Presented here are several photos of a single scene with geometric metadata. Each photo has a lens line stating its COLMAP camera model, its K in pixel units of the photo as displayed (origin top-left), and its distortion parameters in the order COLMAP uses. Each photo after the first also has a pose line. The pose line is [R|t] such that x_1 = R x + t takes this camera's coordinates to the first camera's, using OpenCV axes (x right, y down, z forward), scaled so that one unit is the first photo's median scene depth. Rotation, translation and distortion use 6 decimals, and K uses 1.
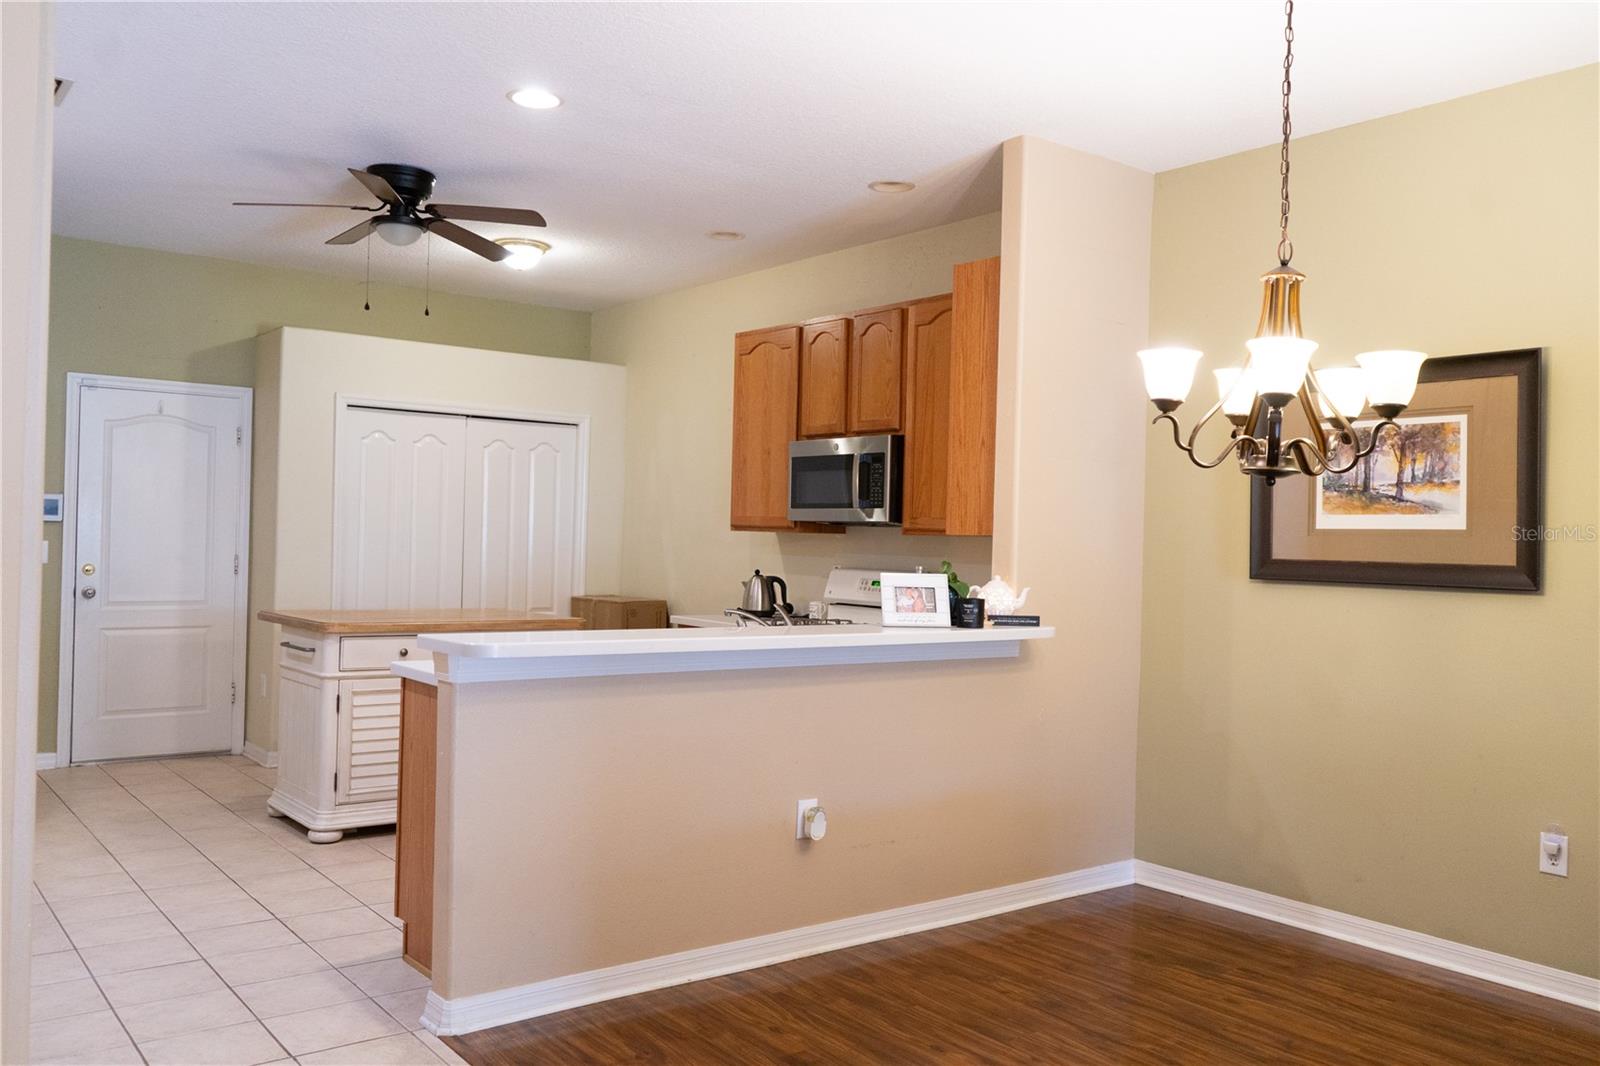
lens RADIAL K [[1295.2, 0, 800.0], [0, 1295.2, 533.0], [0, 0, 1]] dist [-0.004763, 0.002182]
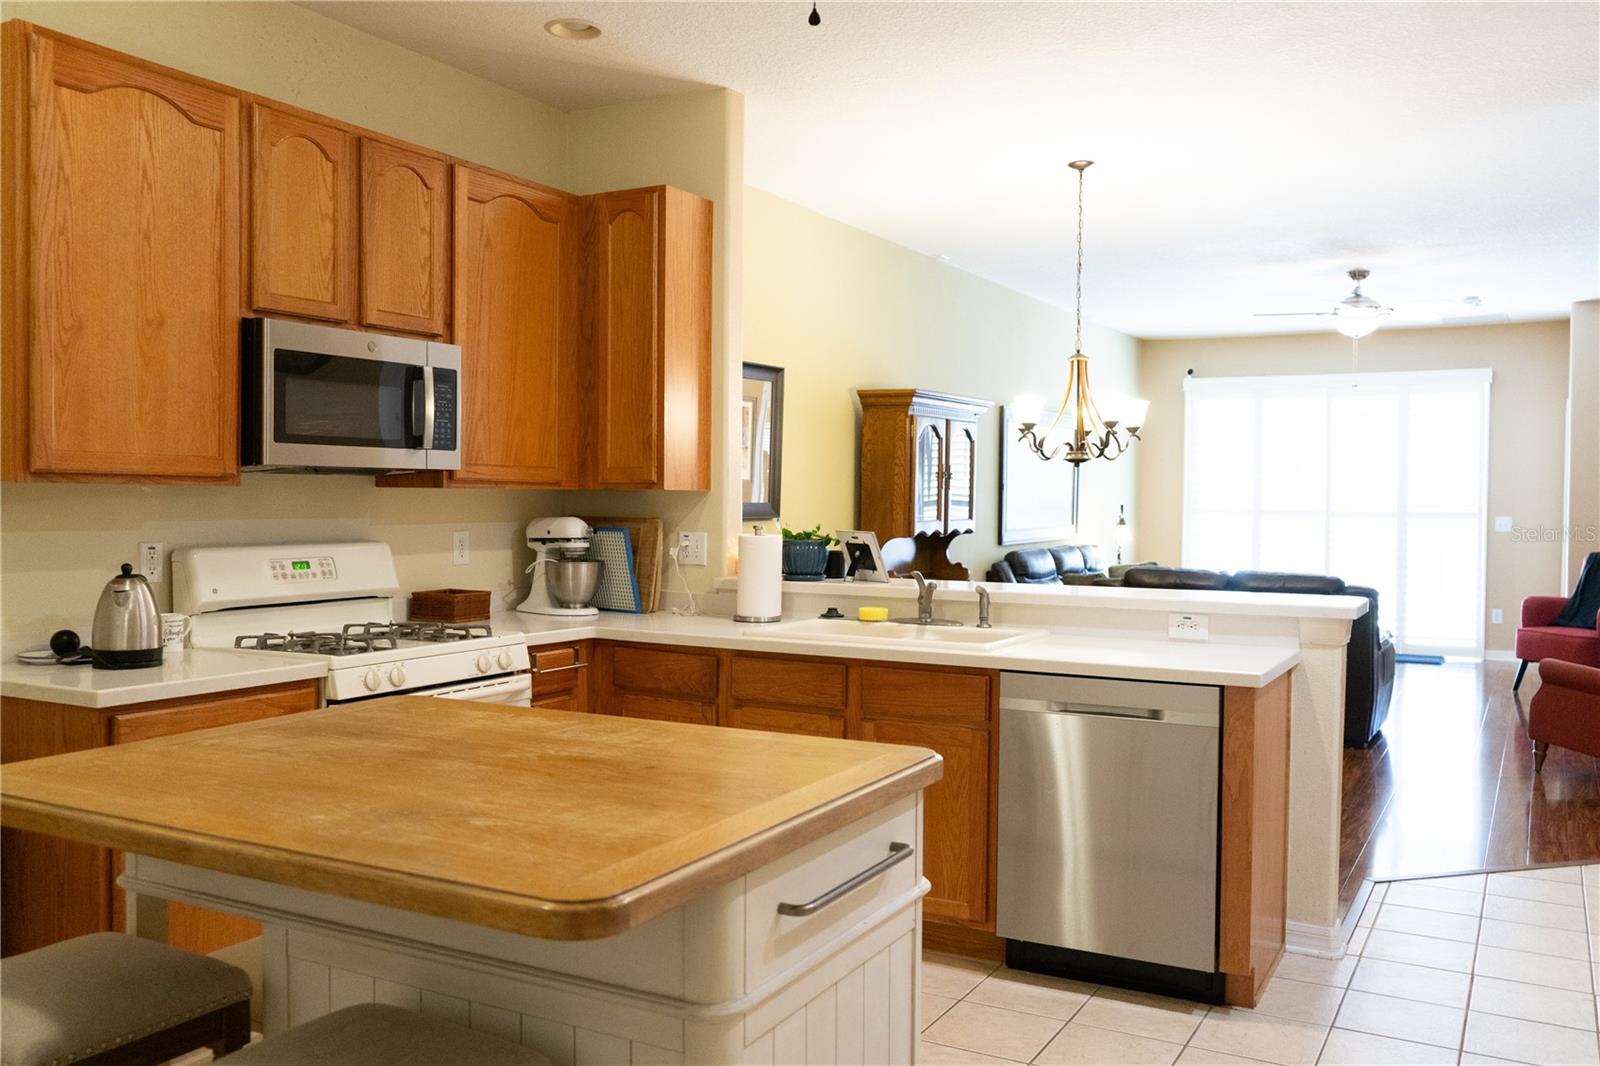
lens RADIAL K [[1379.8, 0, 800.0], [0, 1379.8, 533.0], [0, 0, 1]] dist [-0.001704, -0.001053]
pose [[-0.395308, -0.054870, 0.916908, -0.691165], [-0.022096, 0.998493, 0.050226, -0.016054], [-0.918283, -0.000405, -0.395925, 1.124977]]
